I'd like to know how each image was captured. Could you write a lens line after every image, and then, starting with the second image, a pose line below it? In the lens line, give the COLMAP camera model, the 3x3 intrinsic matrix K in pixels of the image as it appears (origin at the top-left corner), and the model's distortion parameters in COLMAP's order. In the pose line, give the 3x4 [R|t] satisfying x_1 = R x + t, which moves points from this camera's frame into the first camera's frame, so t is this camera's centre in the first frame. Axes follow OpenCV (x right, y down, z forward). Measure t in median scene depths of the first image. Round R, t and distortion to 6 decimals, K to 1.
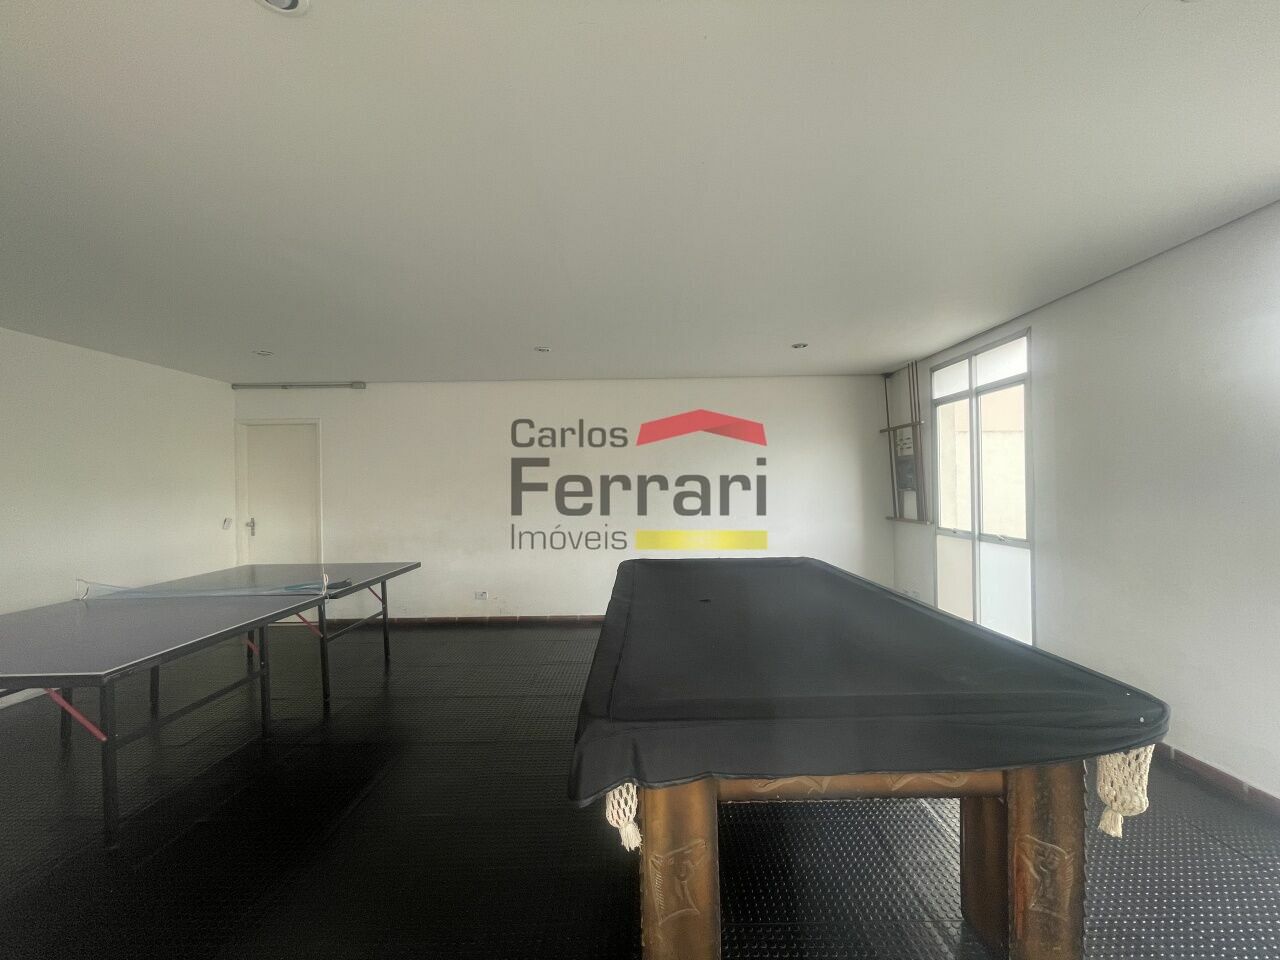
lens RADIAL K [[514.3, 0, 640.0], [0, 514.3, 480.0], [0, 0, 1]] dist [-0.000216, -0.000036]
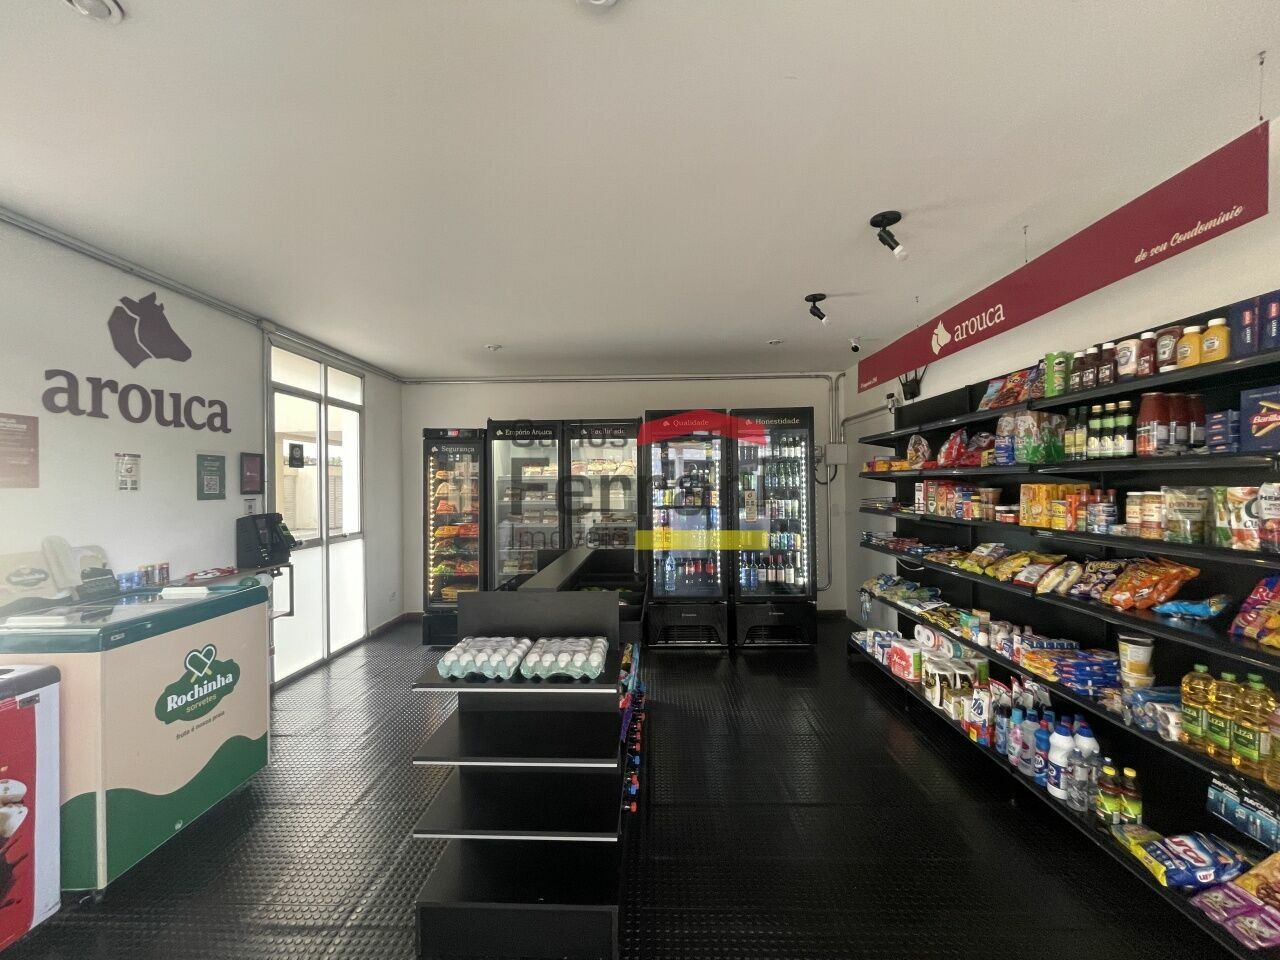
lens RADIAL K [[514.3, 0, 640.0], [0, 514.3, 480.0], [0, 0, 1]] dist [-0.000216, -0.000036]
pose [[-0.999149, 0.021582, 0.035159, -0.007889], [0.021078, 0.999671, -0.014644, 0.016562], [-0.035464, -0.013891, -0.999274, 2.042290]]
